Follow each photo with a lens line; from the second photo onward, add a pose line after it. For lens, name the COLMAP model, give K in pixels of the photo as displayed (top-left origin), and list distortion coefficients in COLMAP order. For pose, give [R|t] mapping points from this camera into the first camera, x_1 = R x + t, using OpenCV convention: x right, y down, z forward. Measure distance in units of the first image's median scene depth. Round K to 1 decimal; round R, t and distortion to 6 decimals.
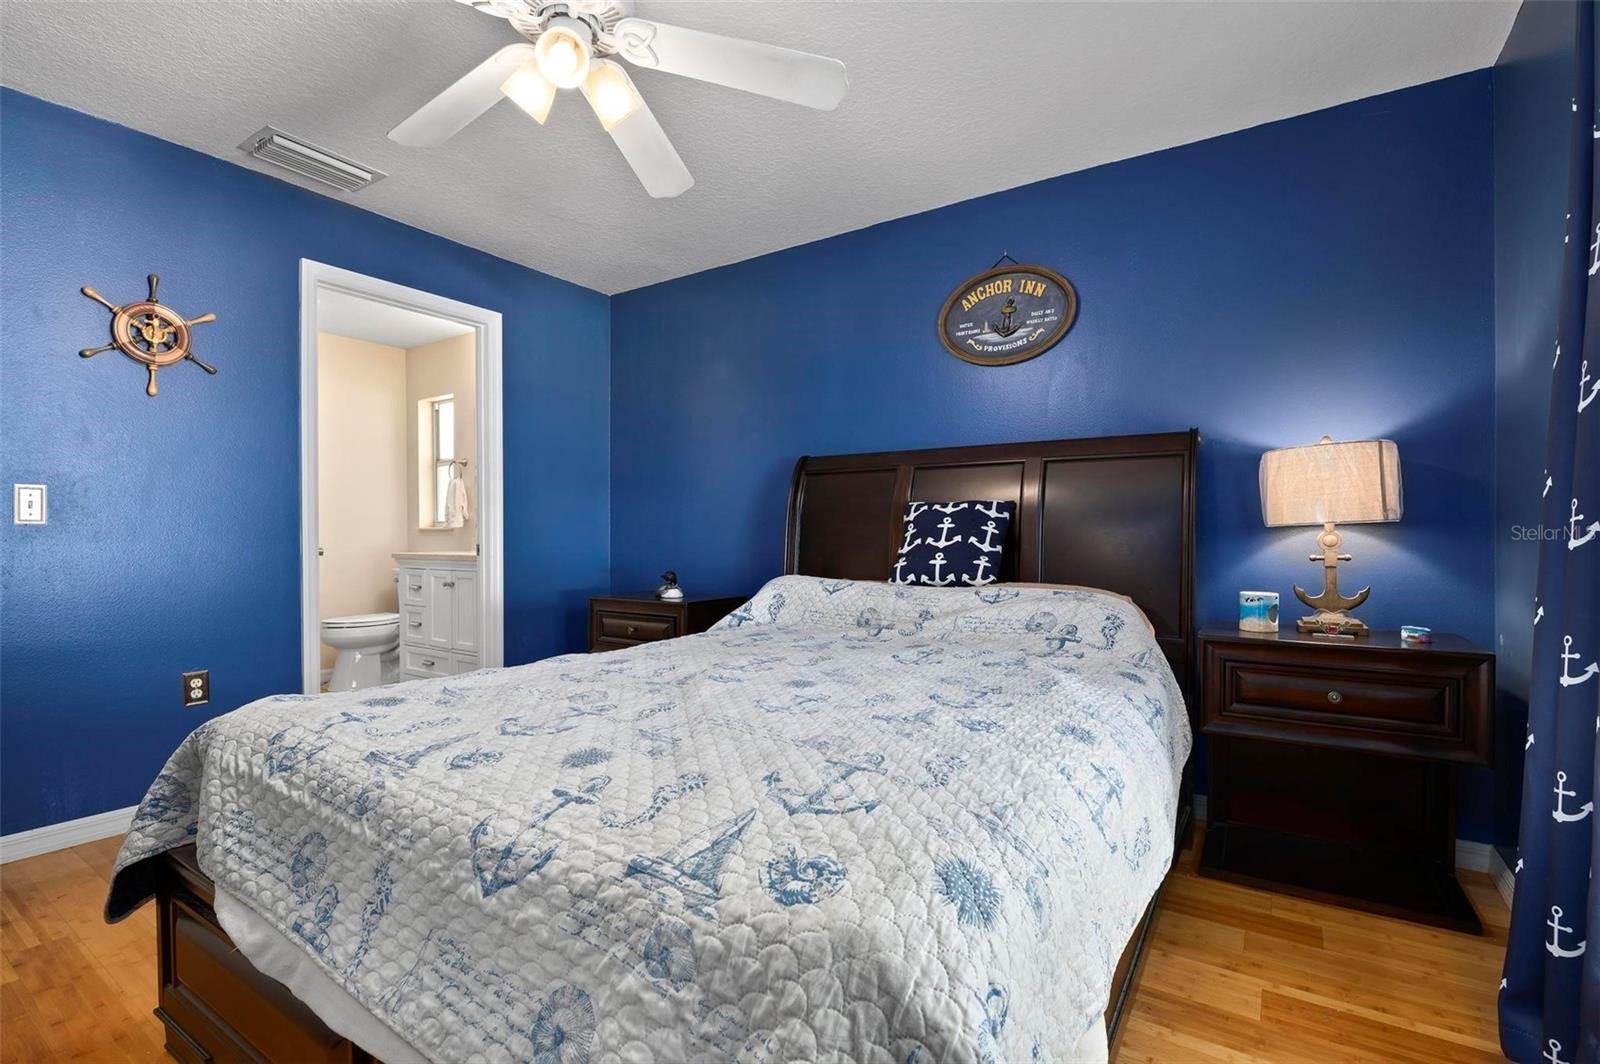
lens RADIAL K [[721.8, 0, 795.5], [0, 721.8, 533.2], [0, 0, 1]] dist [-0.021472, -0.000095]
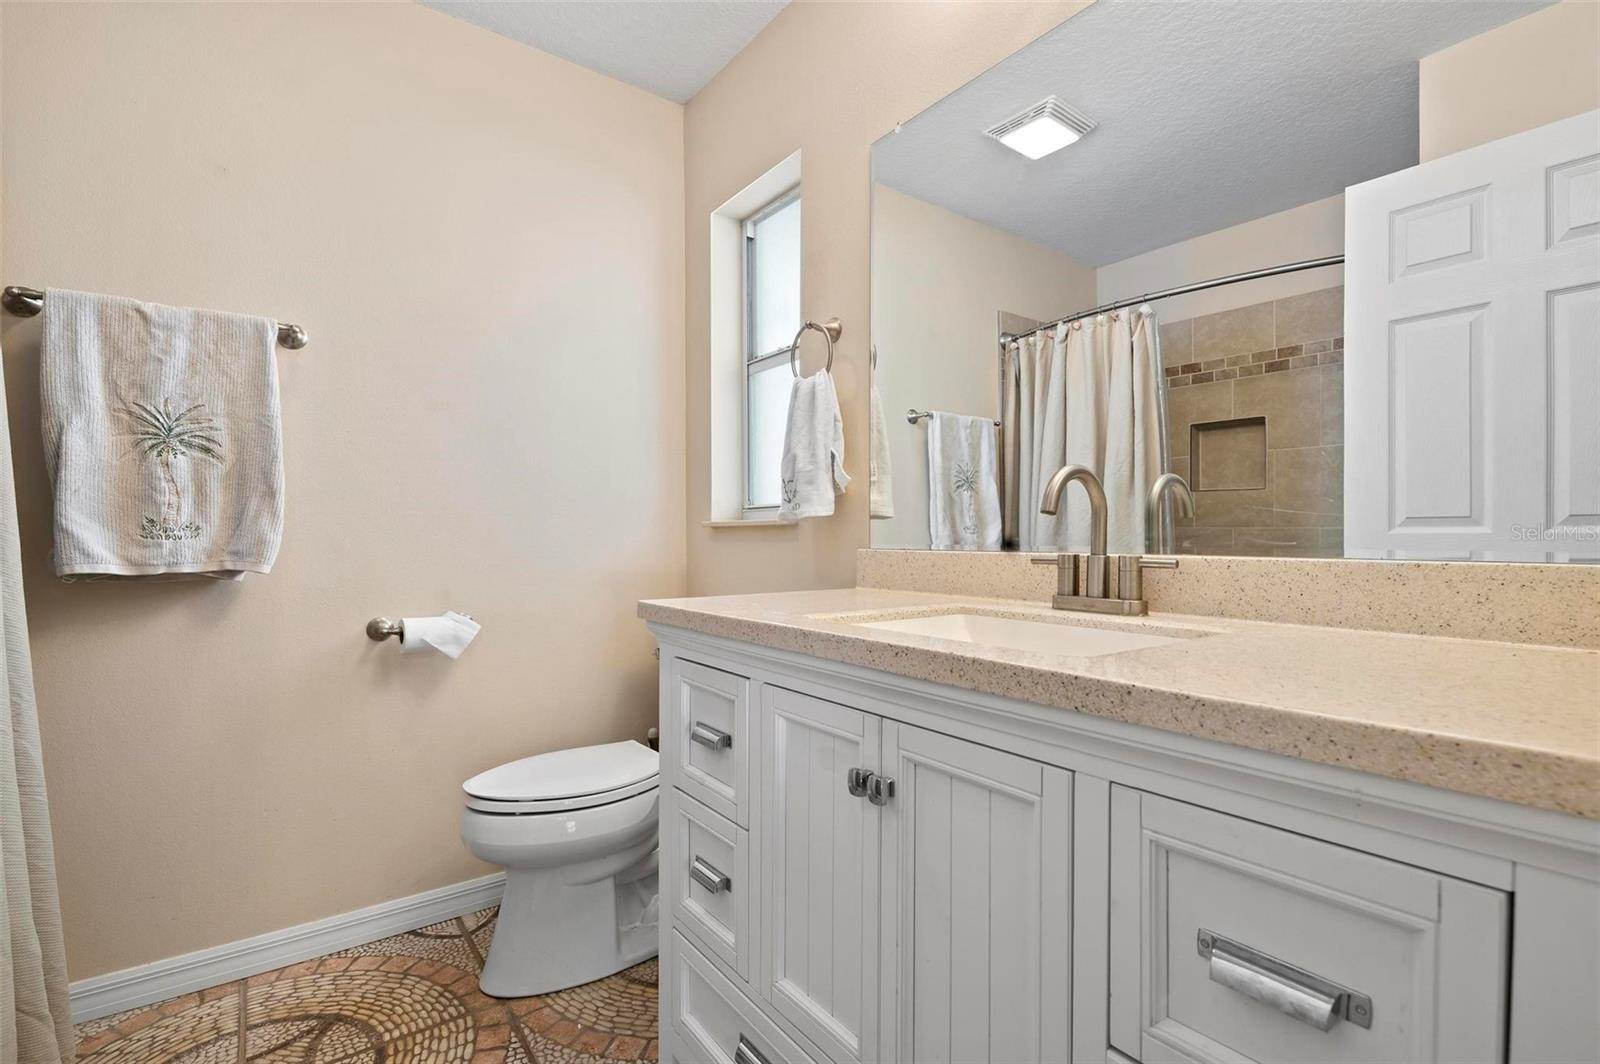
lens RADIAL K [[747.5, 0, 800.7], [0, 747.5, 536.5], [0, 0, 1]] dist [0.000571, -0.000015]
pose [[0.941051, 0.004298, -0.338239, -0.344976], [-0.005749, 0.999978, -0.003286, 0.002717], [0.338217, 0.005037, 0.941055, 0.638397]]
